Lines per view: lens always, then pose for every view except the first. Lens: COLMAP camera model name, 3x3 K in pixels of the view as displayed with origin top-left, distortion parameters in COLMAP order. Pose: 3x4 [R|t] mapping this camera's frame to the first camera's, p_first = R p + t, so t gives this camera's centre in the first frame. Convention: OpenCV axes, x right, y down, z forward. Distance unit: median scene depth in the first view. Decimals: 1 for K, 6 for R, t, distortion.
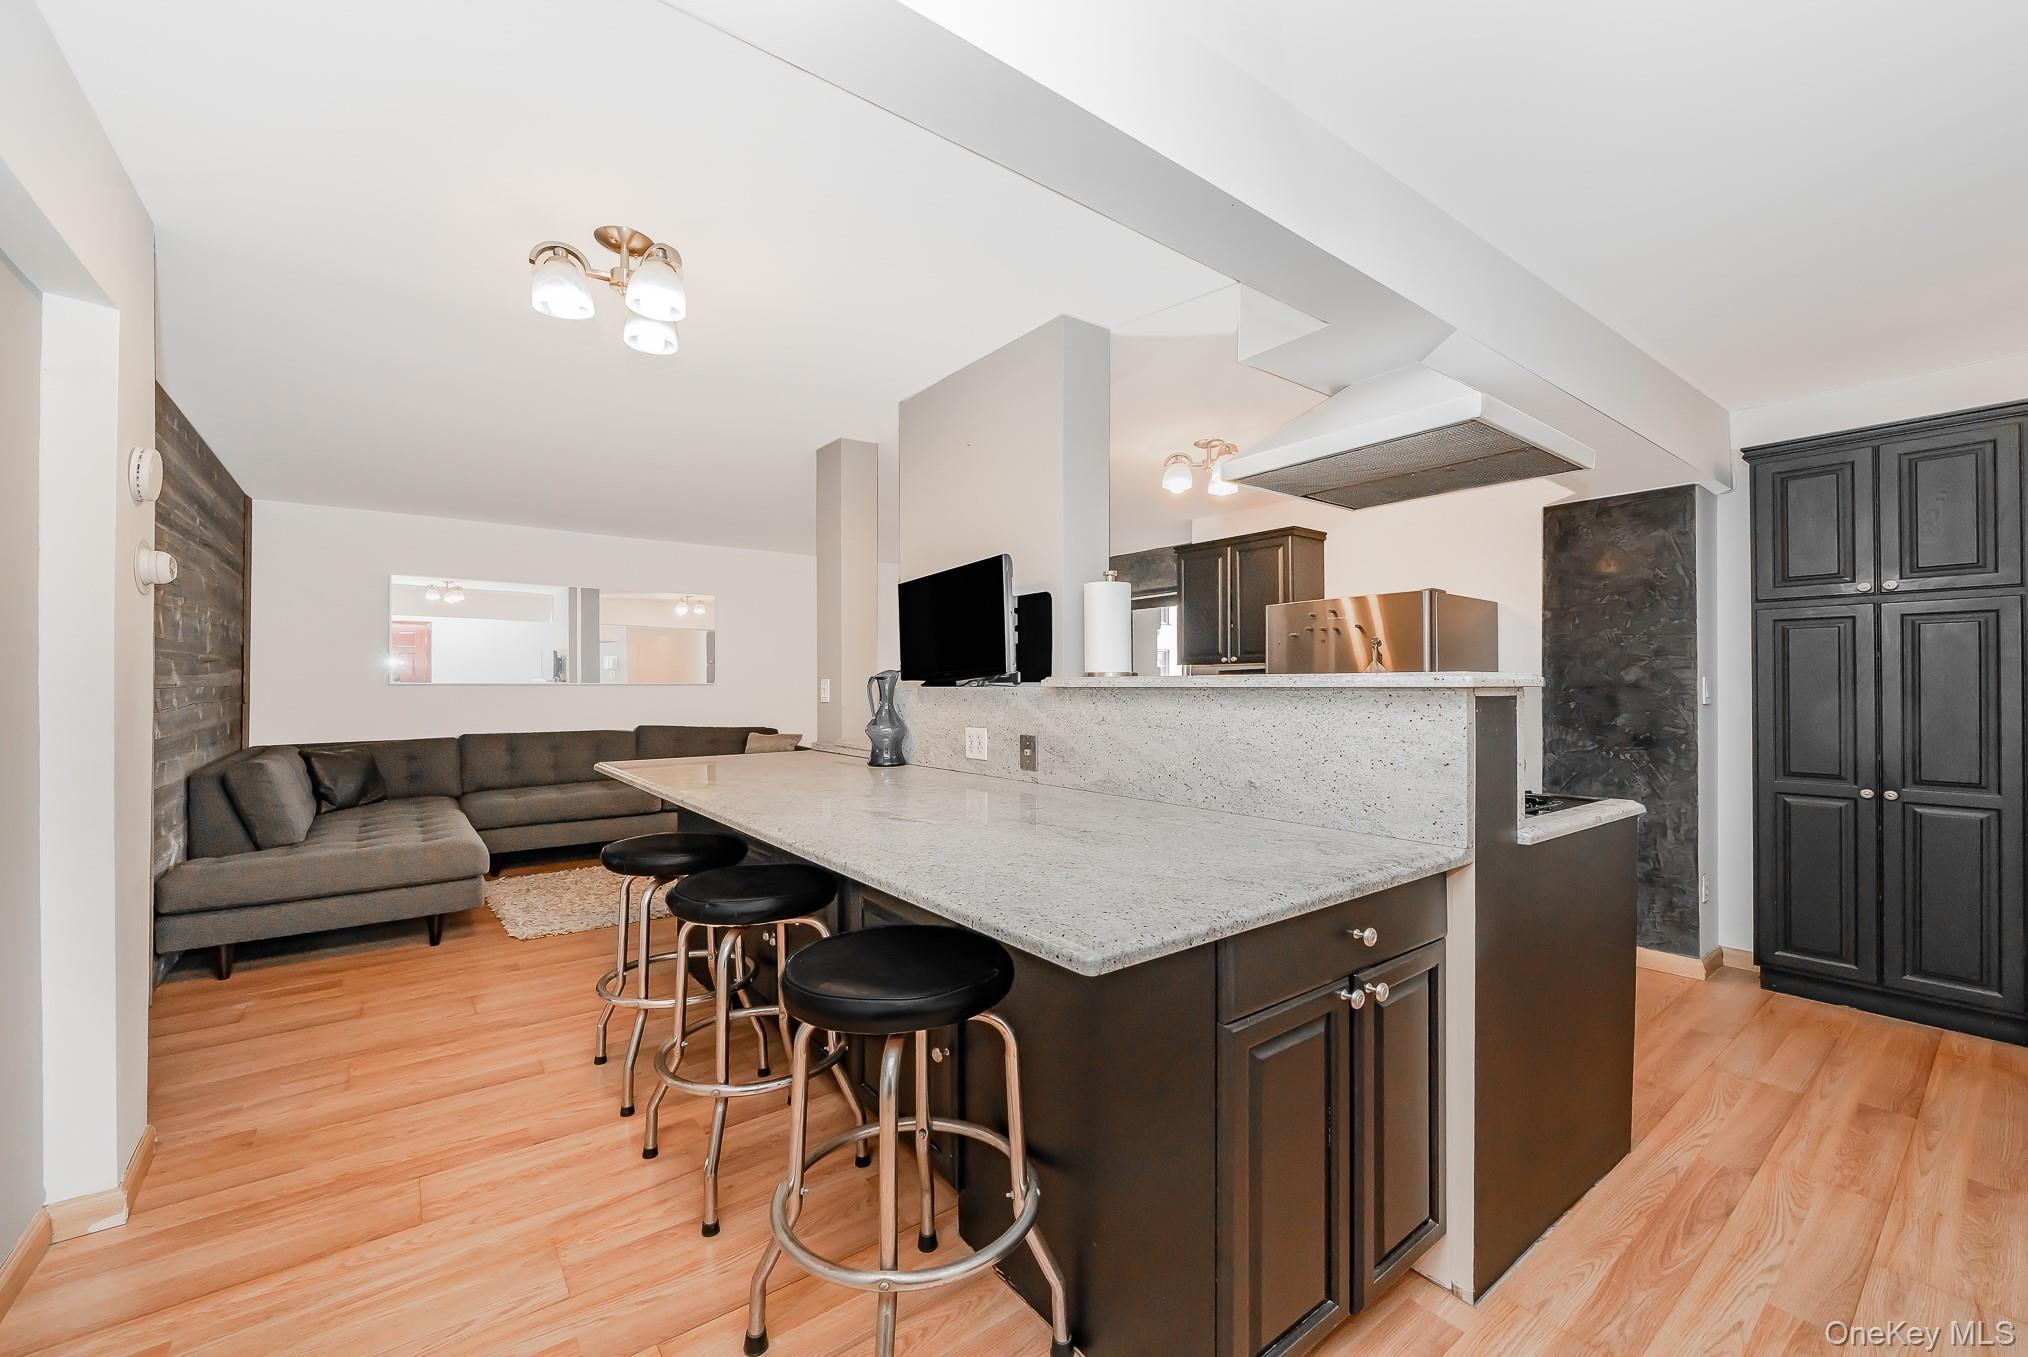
lens RADIAL K [[786.7, 0, 1008.9], [0, 786.7, 681.9], [0, 0, 1]] dist [-0.015355, 0.001091]
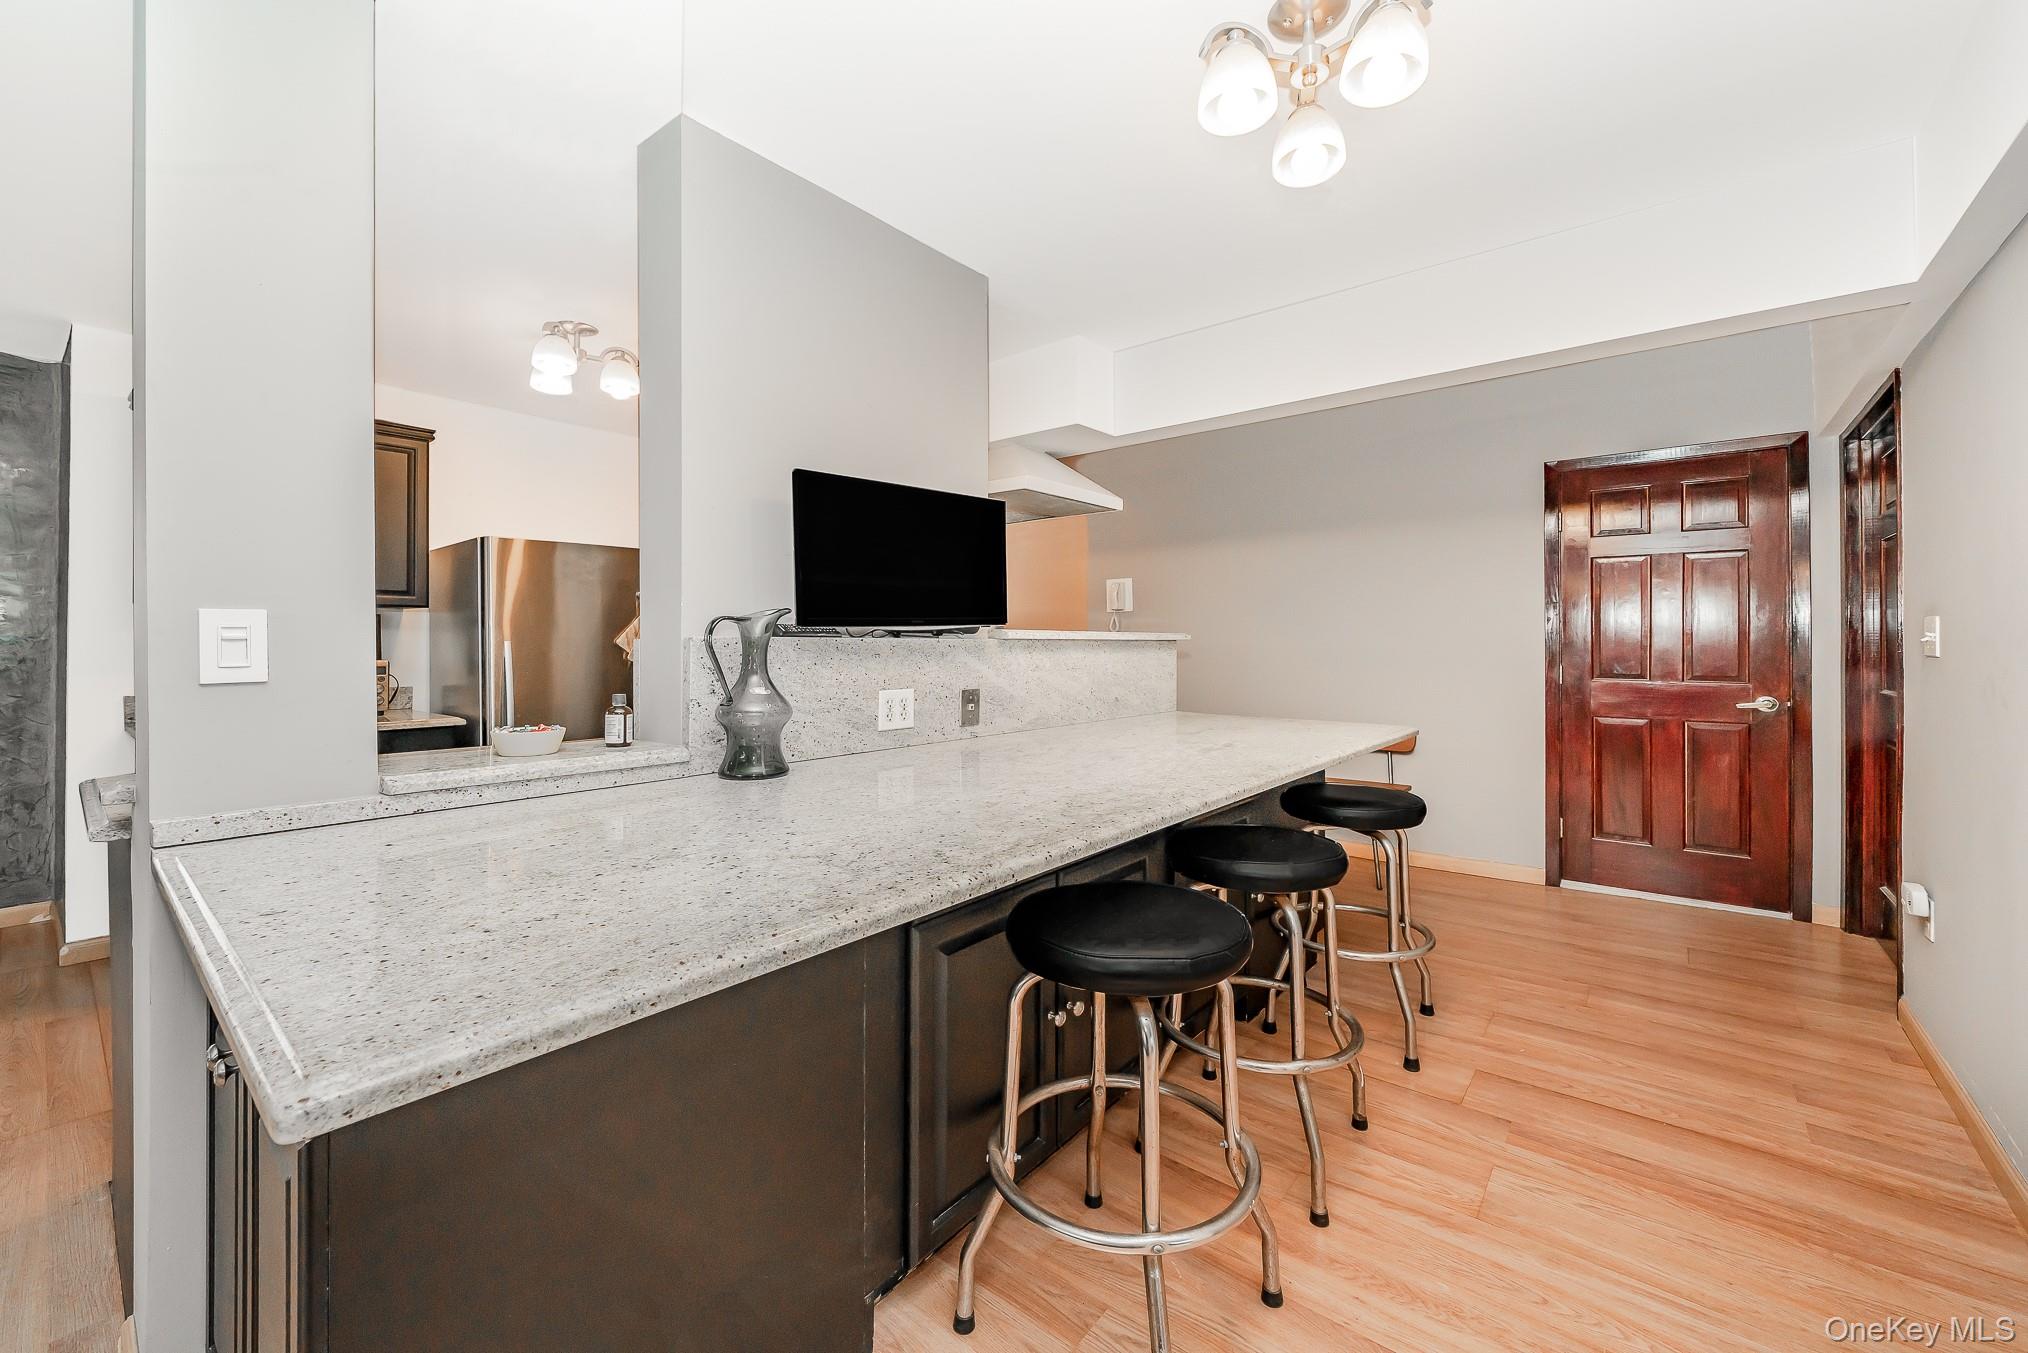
lens RADIAL K [[786.7, 0, 1011.5], [0, 786.7, 640.3], [0, 0, 1]] dist [-0.015355, 0.001091]
pose [[-0.206153, 0.006726, 0.978497, -0.905004], [-0.001540, 0.999973, -0.007198, 0.015289], [-0.978518, -0.002991, -0.206137, 1.132264]]
